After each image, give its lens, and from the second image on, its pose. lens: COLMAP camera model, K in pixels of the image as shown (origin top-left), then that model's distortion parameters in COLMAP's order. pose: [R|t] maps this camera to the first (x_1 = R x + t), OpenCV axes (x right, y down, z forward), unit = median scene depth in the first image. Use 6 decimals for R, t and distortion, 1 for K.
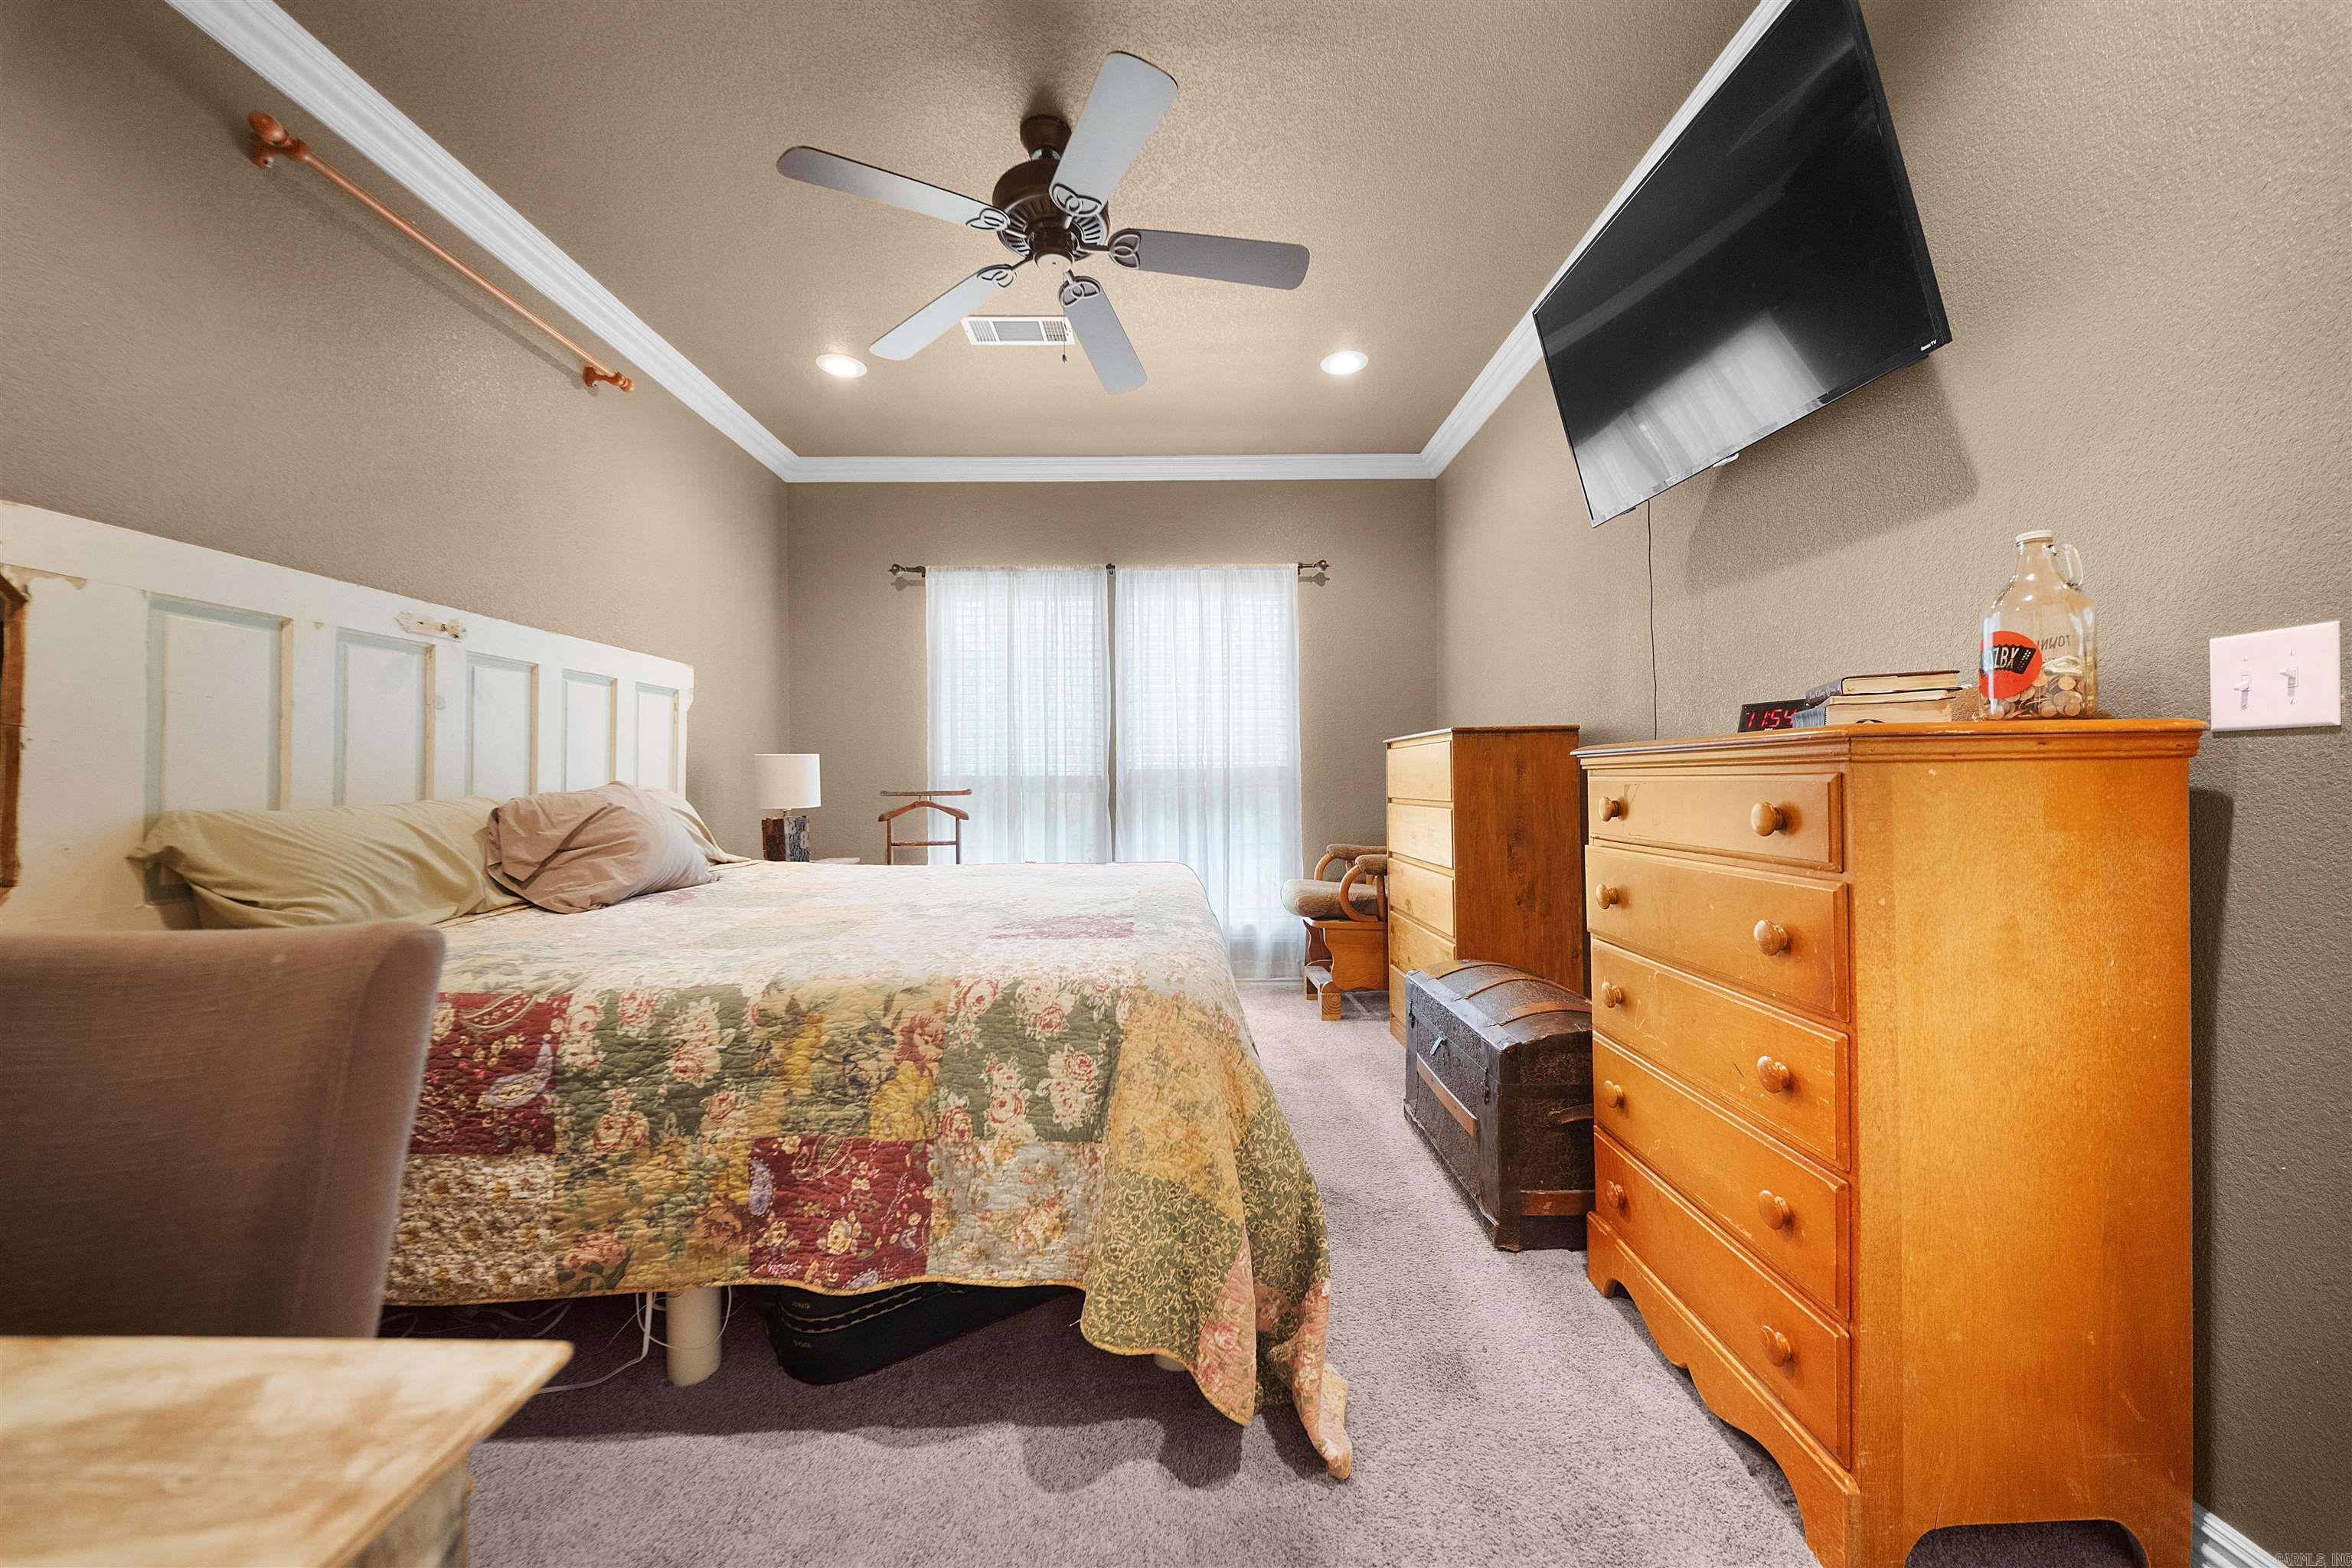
lens RADIAL K [[837.4, 0, 1181.6], [0, 837.4, 778.6], [0, 0, 1]] dist [0.009773, -0.006813]
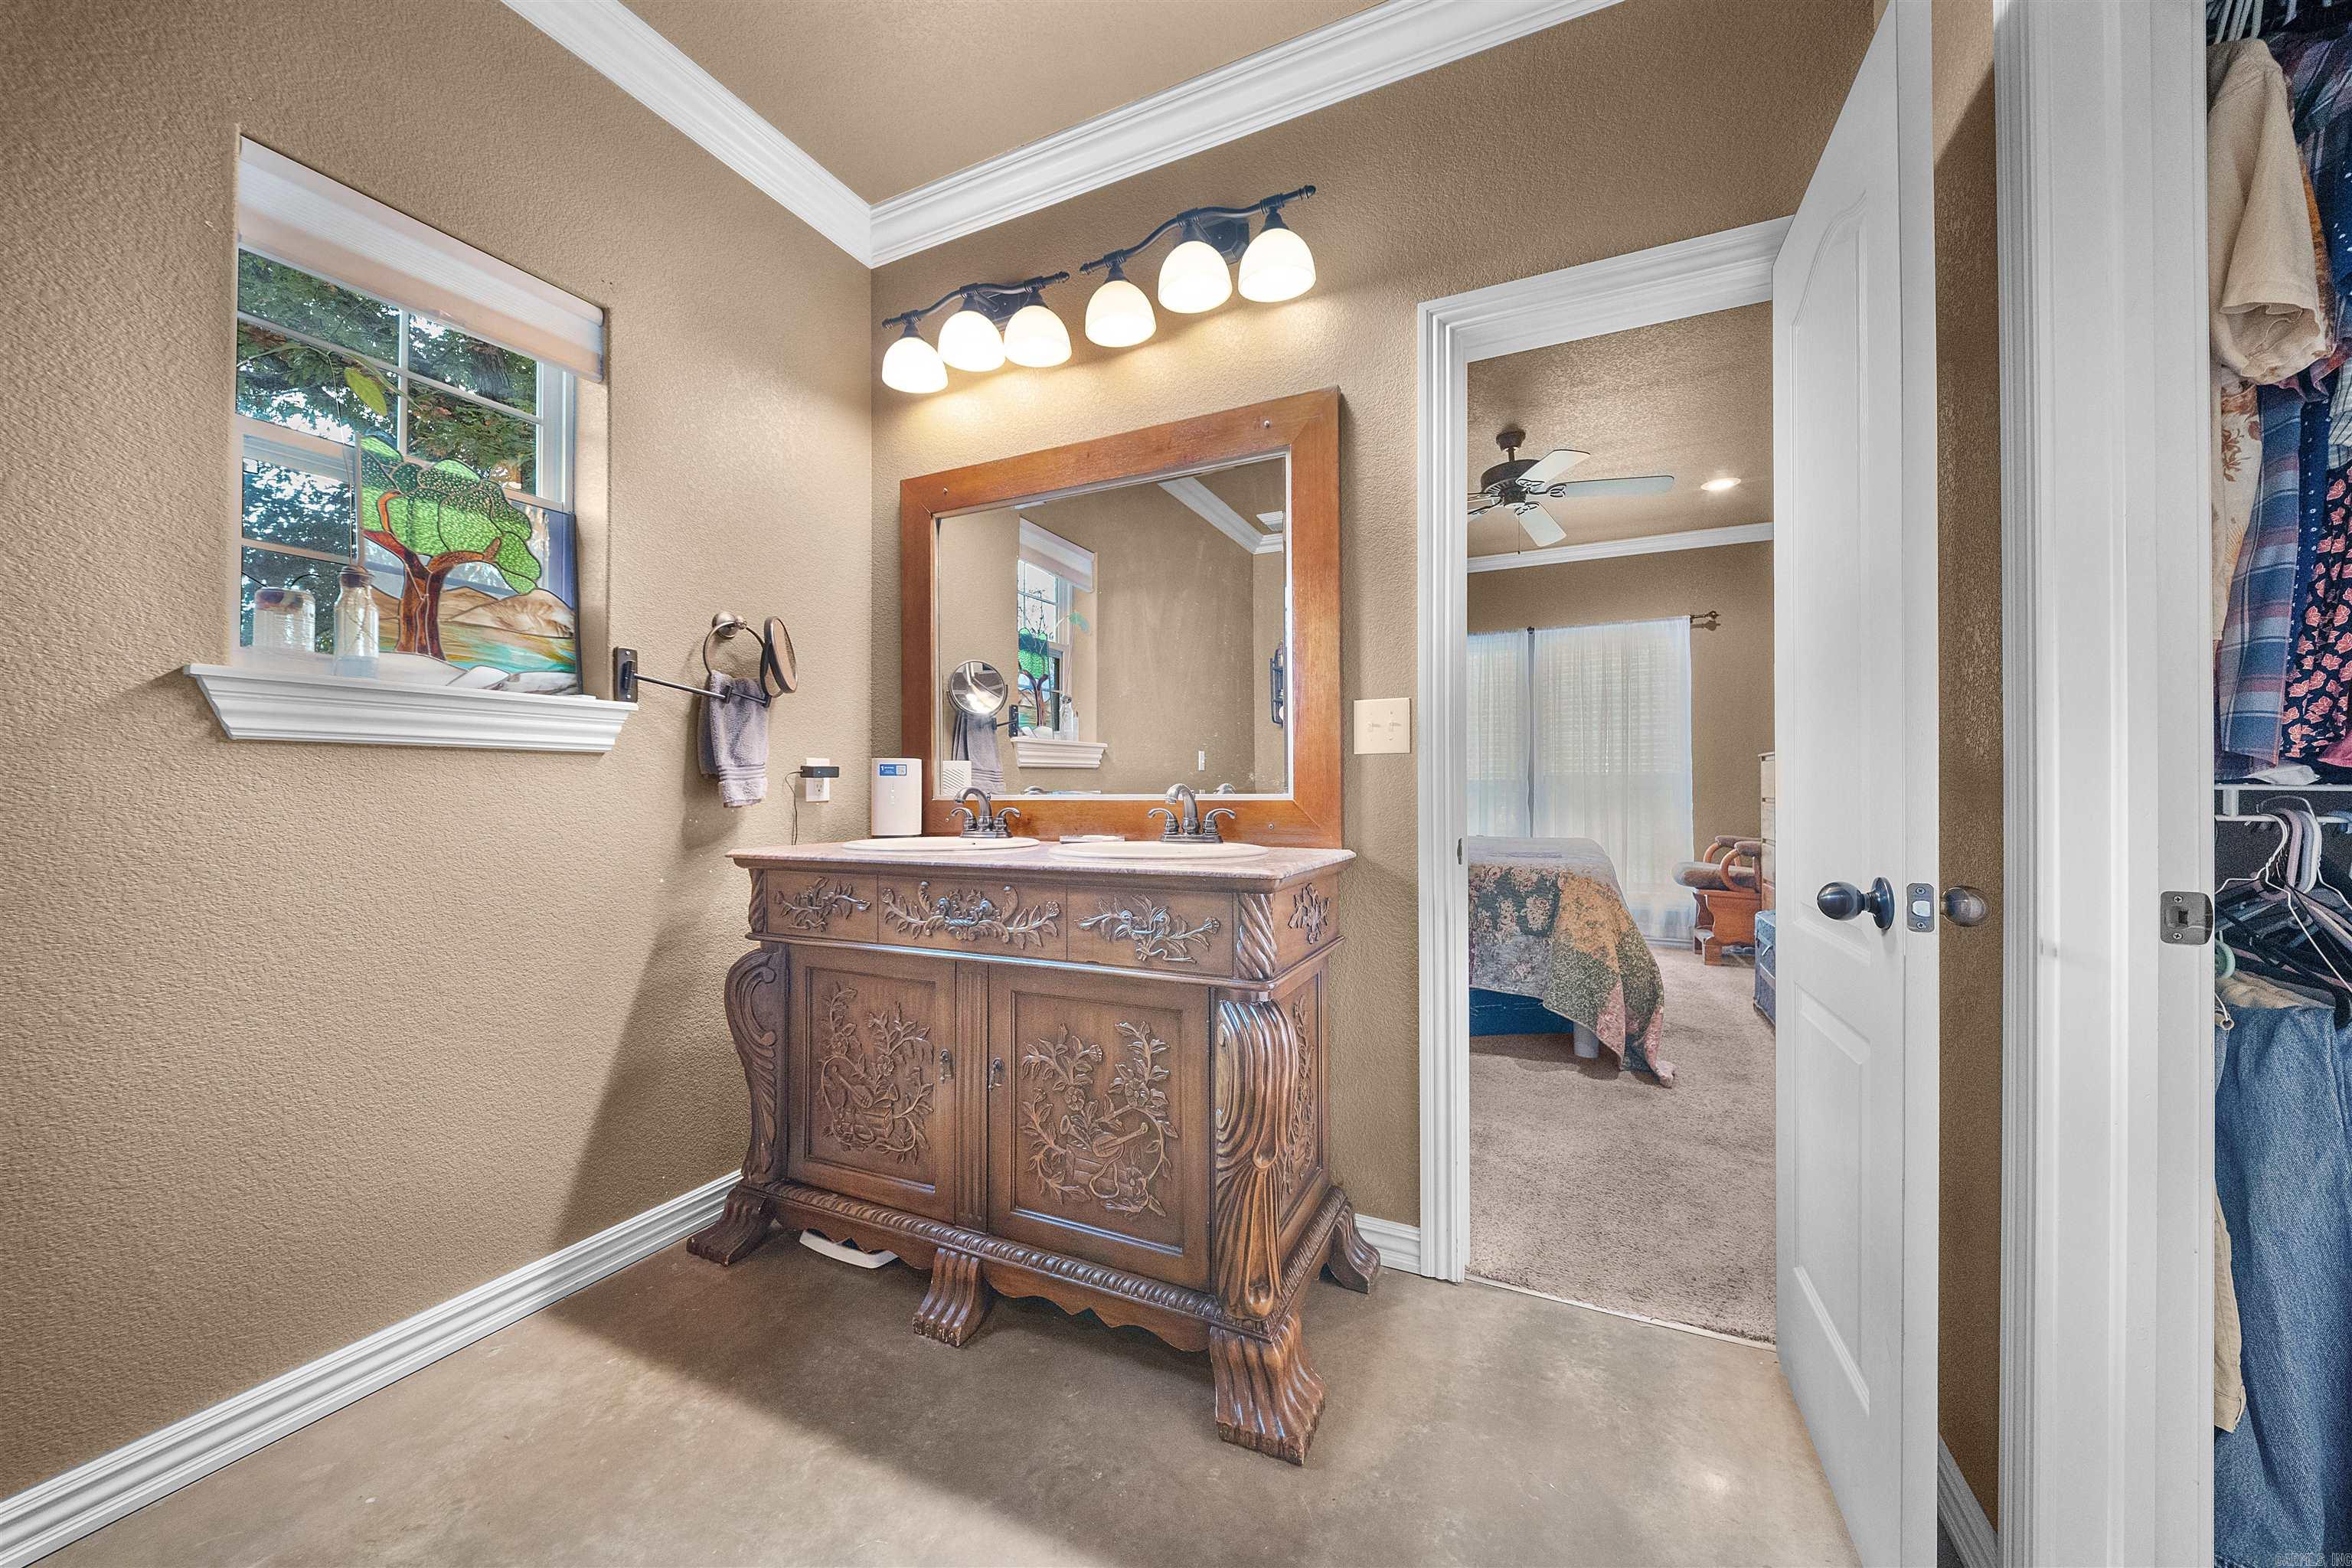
lens RADIAL K [[837.4, 0, 1169.7], [0, 837.4, 781.9], [0, 0, 1]] dist [0.009773, -0.006813]
pose [[0.896971, 0.004927, -0.442061, -0.012281], [-0.005795, 0.999983, -0.000611, 0.006346], [0.442051, 0.003110, 0.896985, -1.140845]]
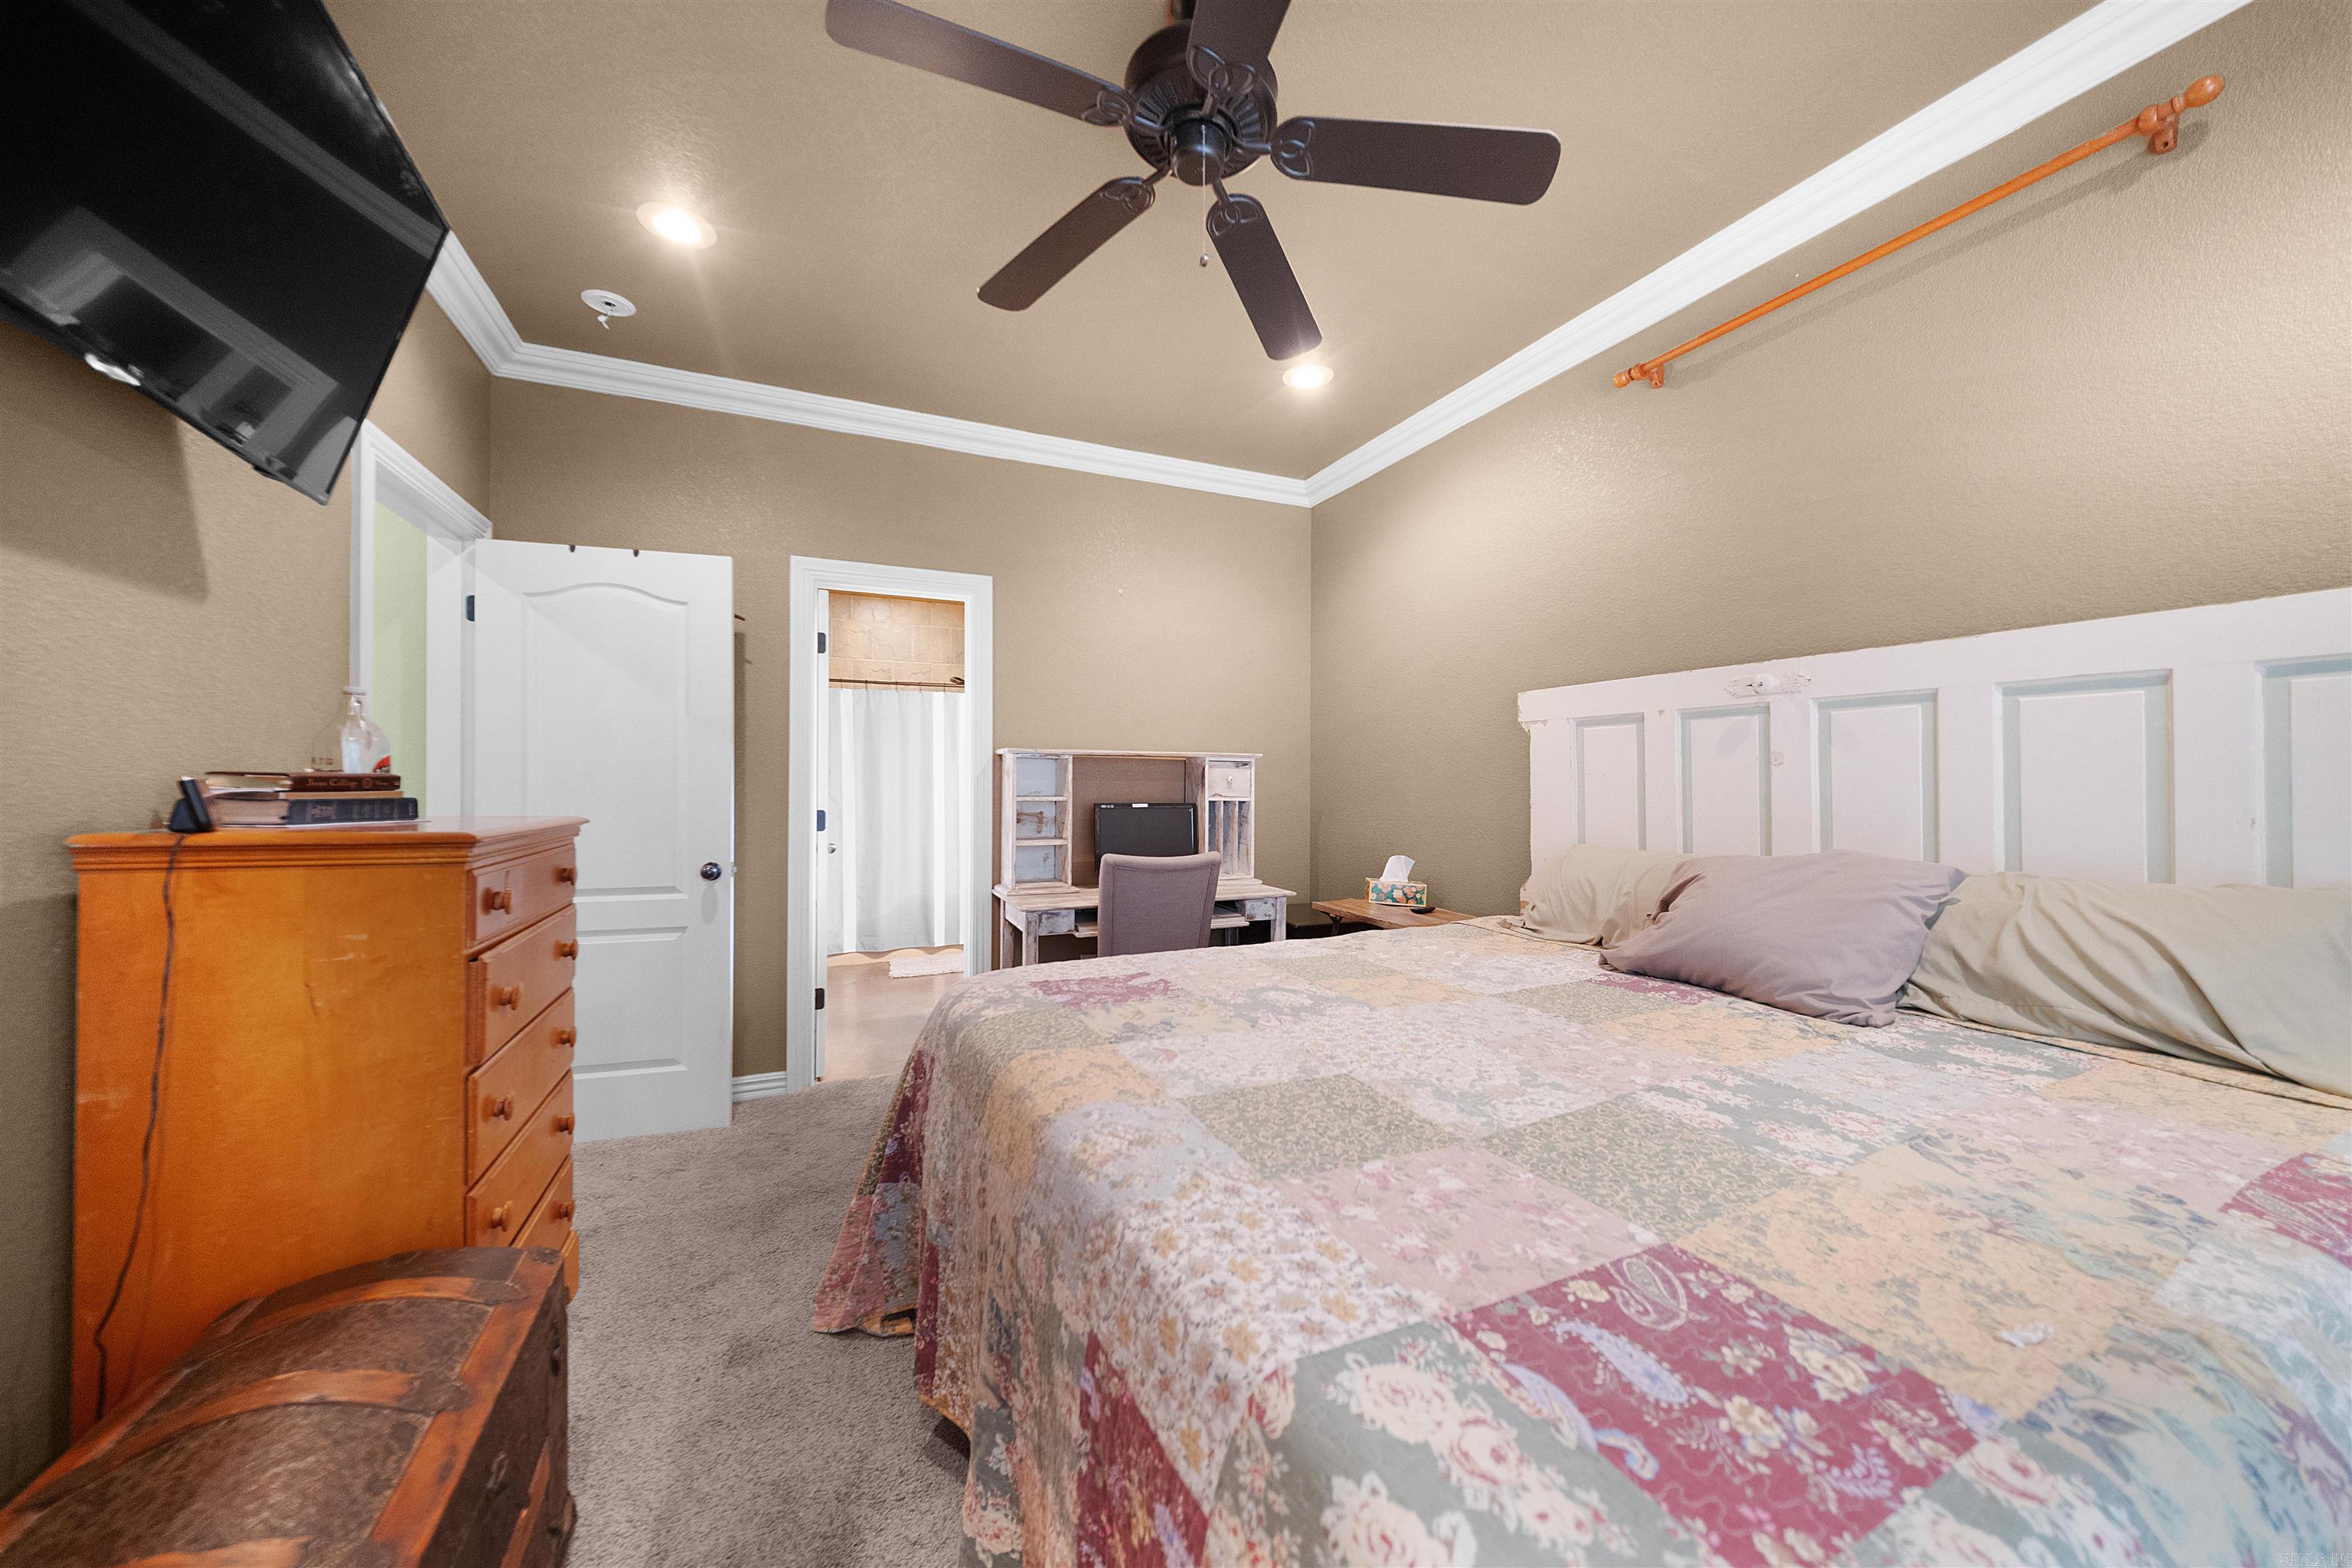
lens RADIAL K [[837.4, 0, 1176.7], [0, 837.4, 777.2], [0, 0, 1]] dist [0.009773, -0.006813]
pose [[-0.917295, 0.005103, -0.398176, 0.188844], [0.008387, 0.999944, -0.006506, -0.079673], [0.398120, -0.009307, -0.917286, 1.889308]]
